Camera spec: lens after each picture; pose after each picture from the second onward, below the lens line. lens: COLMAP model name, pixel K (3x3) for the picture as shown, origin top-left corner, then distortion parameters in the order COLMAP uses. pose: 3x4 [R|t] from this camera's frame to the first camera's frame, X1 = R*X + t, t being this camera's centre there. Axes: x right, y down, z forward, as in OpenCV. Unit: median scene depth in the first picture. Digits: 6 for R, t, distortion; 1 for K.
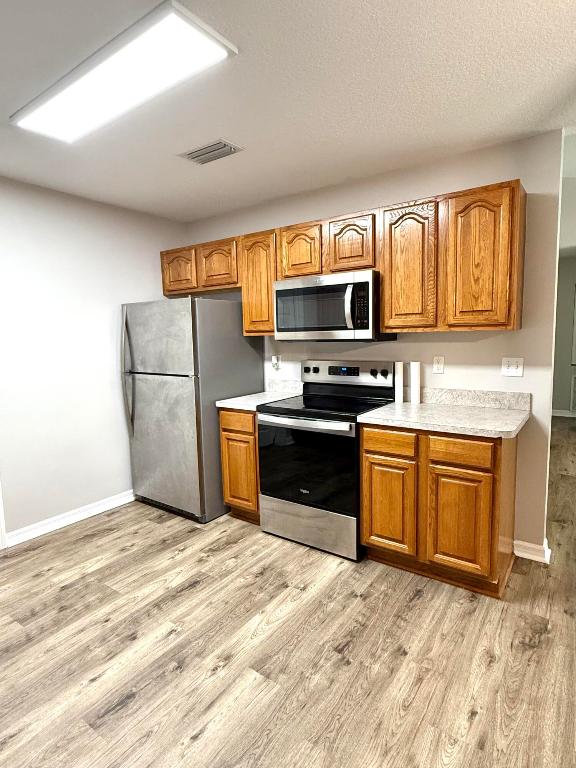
lens RADIAL K [[421.1, 0, 288.0], [0, 421.1, 384.0], [0, 0, 1]] dist [-0.004028, -0.000997]
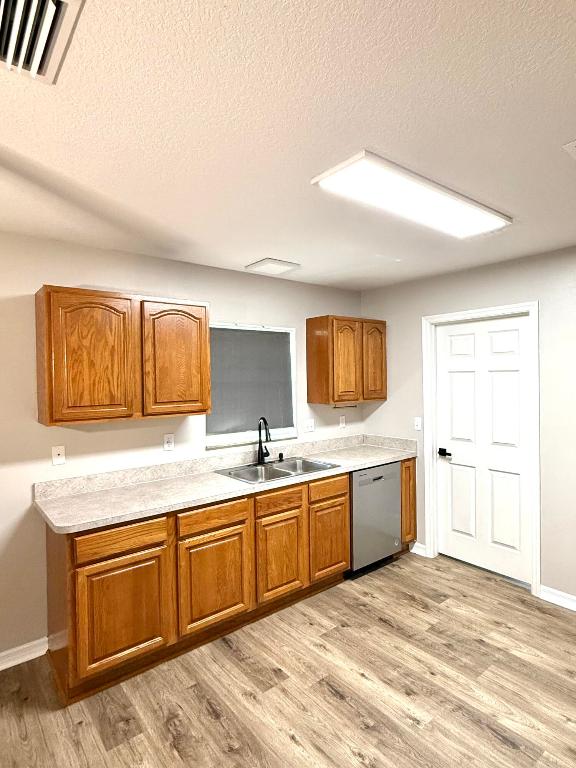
lens RADIAL K [[421.1, 0, 288.0], [0, 421.1, 384.0], [0, 0, 1]] dist [-0.004028, -0.000997]
pose [[-0.265390, 0.039531, -0.963330, 0.671857], [-0.094380, 0.993295, 0.066761, -0.209724], [0.959511, 0.108637, -0.259879, 0.840257]]
